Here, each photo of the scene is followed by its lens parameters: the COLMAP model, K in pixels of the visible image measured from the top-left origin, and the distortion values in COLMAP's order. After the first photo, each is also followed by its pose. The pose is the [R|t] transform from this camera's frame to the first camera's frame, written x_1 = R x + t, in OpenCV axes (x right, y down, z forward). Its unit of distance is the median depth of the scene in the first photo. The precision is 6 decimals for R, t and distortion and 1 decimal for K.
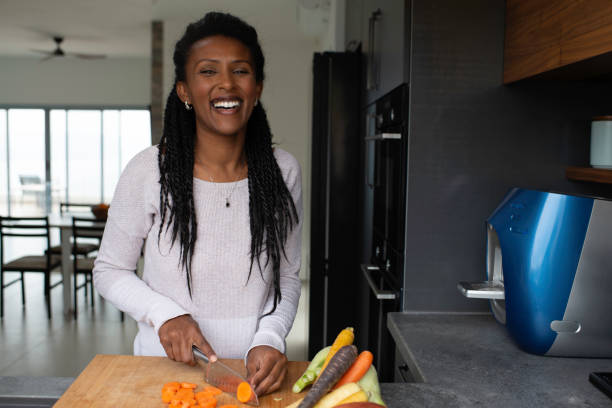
lens RADIAL K [[612.8, 0, 303.7], [0, 612.8, 205.3], [0, 0, 1]] dist [-0.063628, 0.000000]
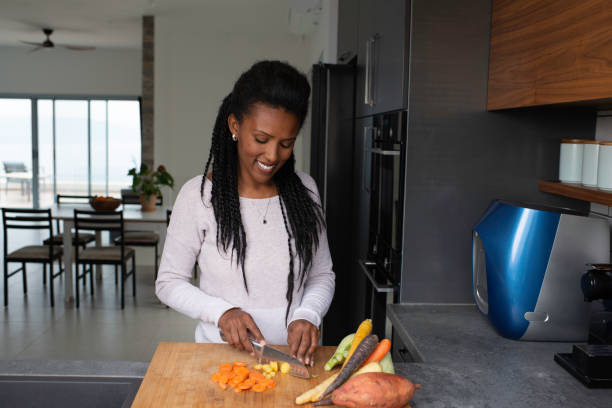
lens RADIAL K [[612.8, 0, 306.6], [0, 612.8, 205.9], [0, 0, 1]] dist [-0.063628, 0.000000]
pose [[0.999130, 0.001593, 0.041678, -0.064208], [-0.002700, 0.999645, 0.026522, -0.041767], [-0.041621, -0.026611, 0.998779, -0.155025]]
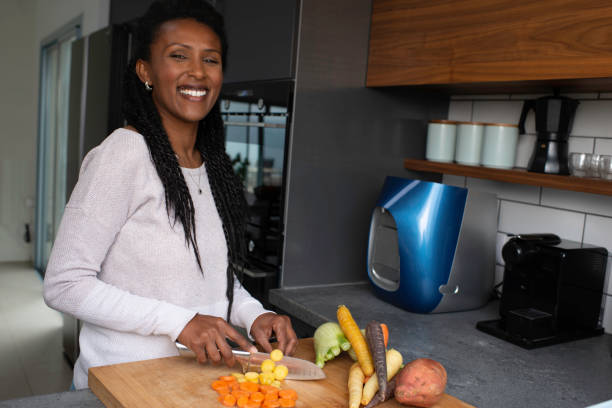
lens RADIAL K [[612.8, 0, 309.4], [0, 612.8, 203.6], [0, 0, 1]] dist [-0.063628, 0.000000]
pose [[0.845192, -0.009066, 0.534386, -0.363962], [-0.013374, 0.999184, 0.038103, -0.017449], [-0.534296, -0.039351, 0.844381, 0.056289]]
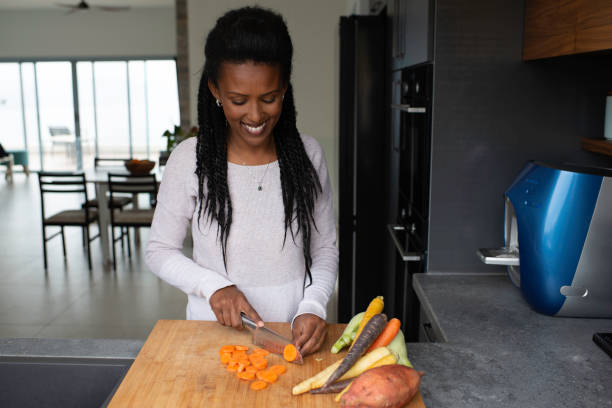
lens RADIAL K [[612.8, 0, 304.9], [0, 612.8, 204.8], [0, 0, 1]] dist [-0.063628, 0.000000]
pose [[0.999213, -0.012120, -0.037765, -0.012670], [0.015646, 0.995401, 0.094512, -0.051268], [0.036446, -0.095029, 0.994807, -0.080140]]
